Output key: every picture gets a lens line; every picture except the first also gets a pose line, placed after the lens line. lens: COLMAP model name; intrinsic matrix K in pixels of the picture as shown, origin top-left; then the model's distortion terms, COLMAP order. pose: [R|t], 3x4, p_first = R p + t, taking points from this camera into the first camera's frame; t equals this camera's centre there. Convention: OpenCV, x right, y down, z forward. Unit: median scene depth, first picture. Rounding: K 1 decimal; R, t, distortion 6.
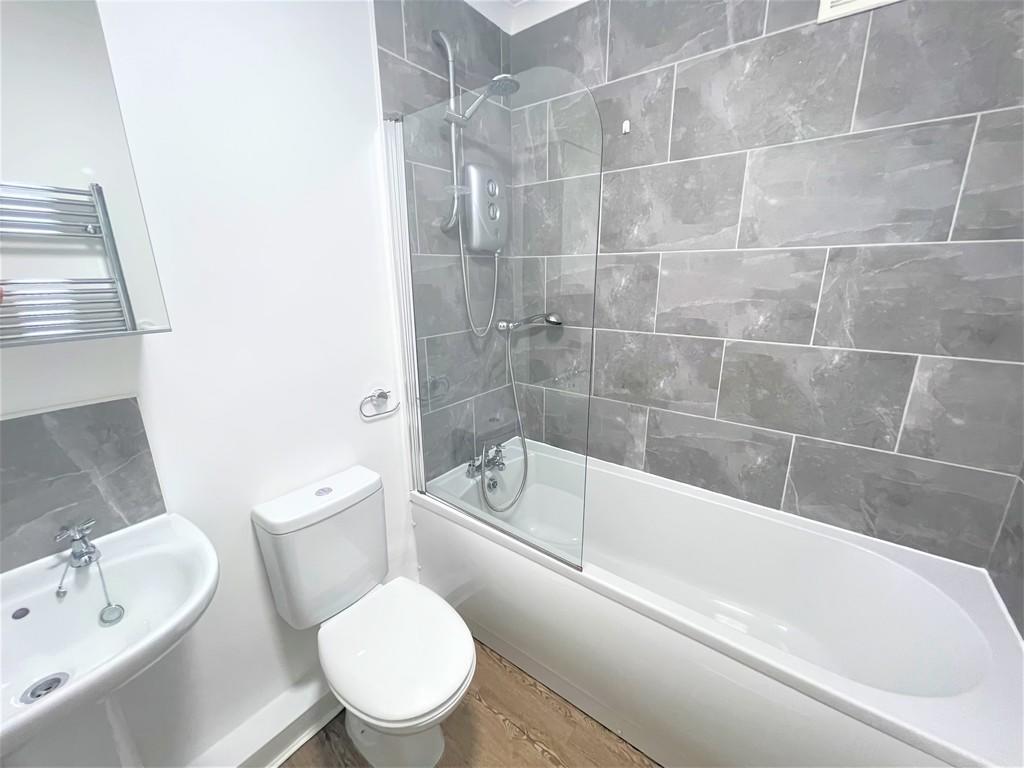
lens RADIAL K [[411.3, 0, 512.0], [0, 411.3, 384.0], [0, 0, 1]] dist [-0.001363, 0.005142]
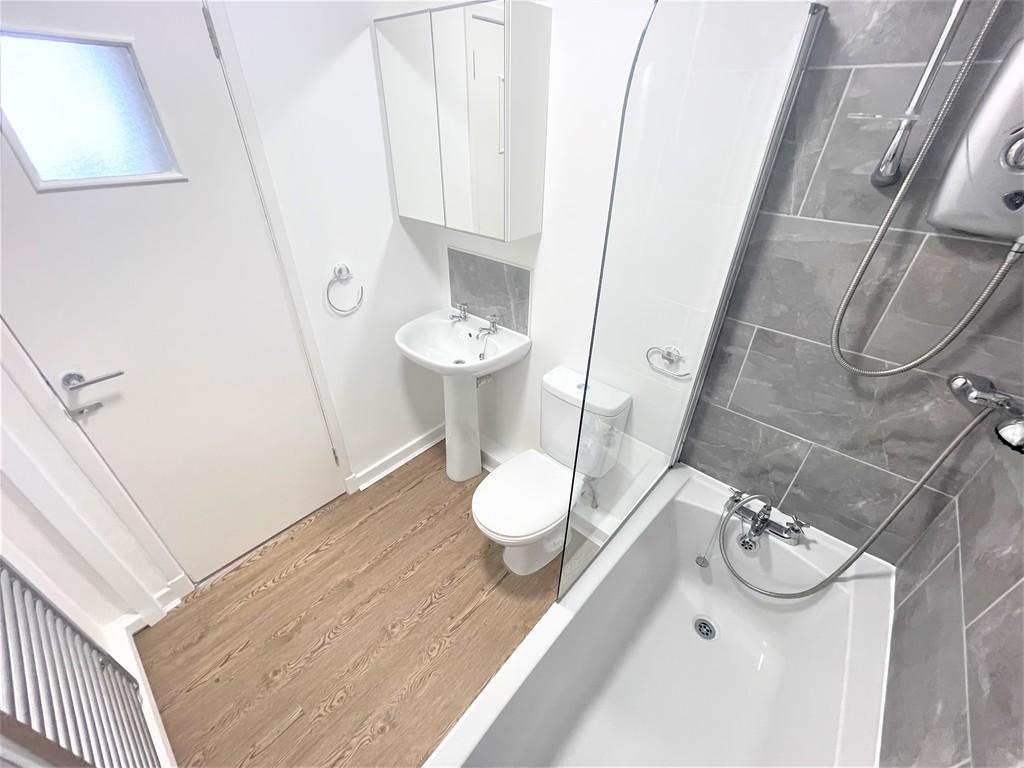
lens RADIAL K [[411.3, 0, 512.0], [0, 411.3, 384.0], [0, 0, 1]] dist [-0.001363, 0.005142]
pose [[-0.065811, 0.549997, -0.832570, 0.485824], [-0.279809, 0.790730, 0.544475, -0.298009], [0.957797, 0.268793, 0.101856, 0.479284]]
